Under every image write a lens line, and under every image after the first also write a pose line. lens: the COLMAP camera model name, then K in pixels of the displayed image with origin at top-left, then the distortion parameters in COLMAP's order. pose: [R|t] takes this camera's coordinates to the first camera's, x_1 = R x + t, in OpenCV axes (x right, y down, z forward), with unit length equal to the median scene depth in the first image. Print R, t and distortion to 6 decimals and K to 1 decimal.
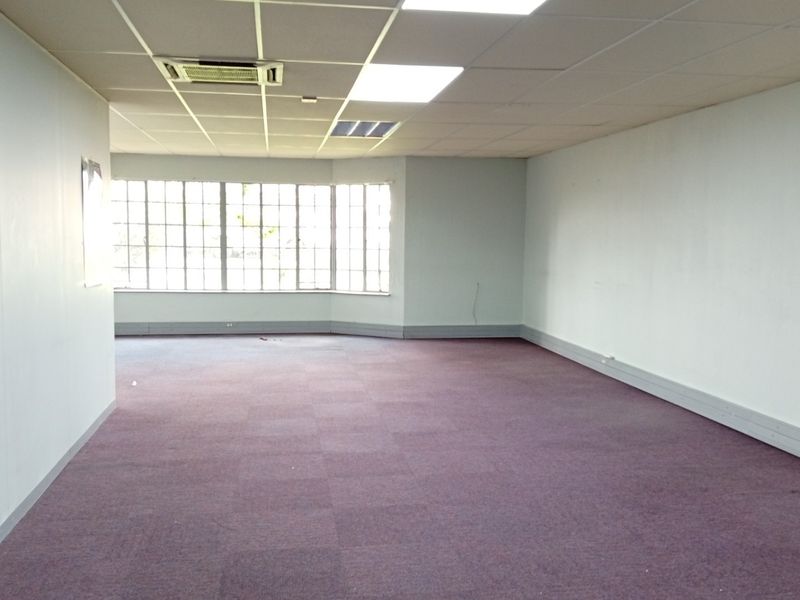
lens RADIAL K [[844.4, 0, 400.0], [0, 844.4, 300.0], [0, 0, 1]] dist [0.193136, -0.413000]
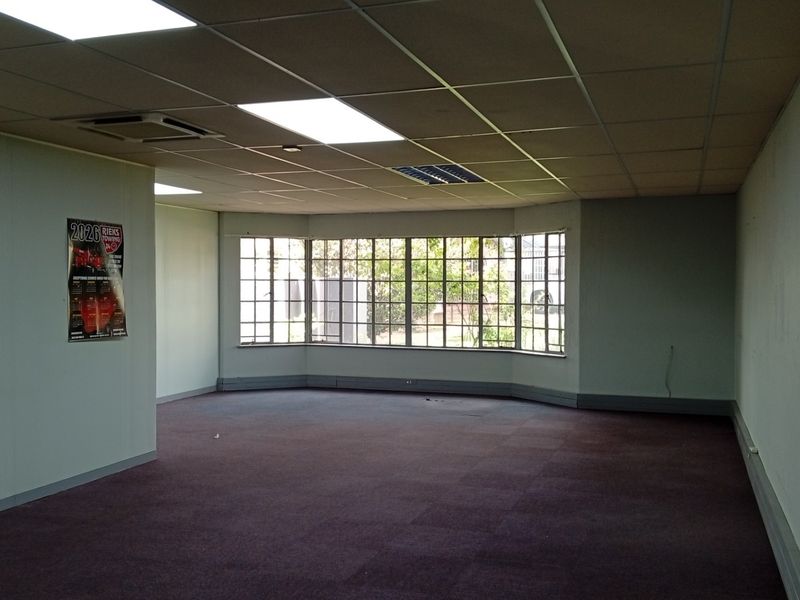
lens RADIAL K [[844.4, 0, 400.0], [0, 844.4, 300.0], [0, 0, 1]] dist [0.193136, -0.413000]
pose [[0.878720, 0.001766, -0.477335, 0.261807], [-0.032142, 0.997942, -0.055478, -0.010715], [0.476255, 0.064092, 0.876968, 0.139775]]
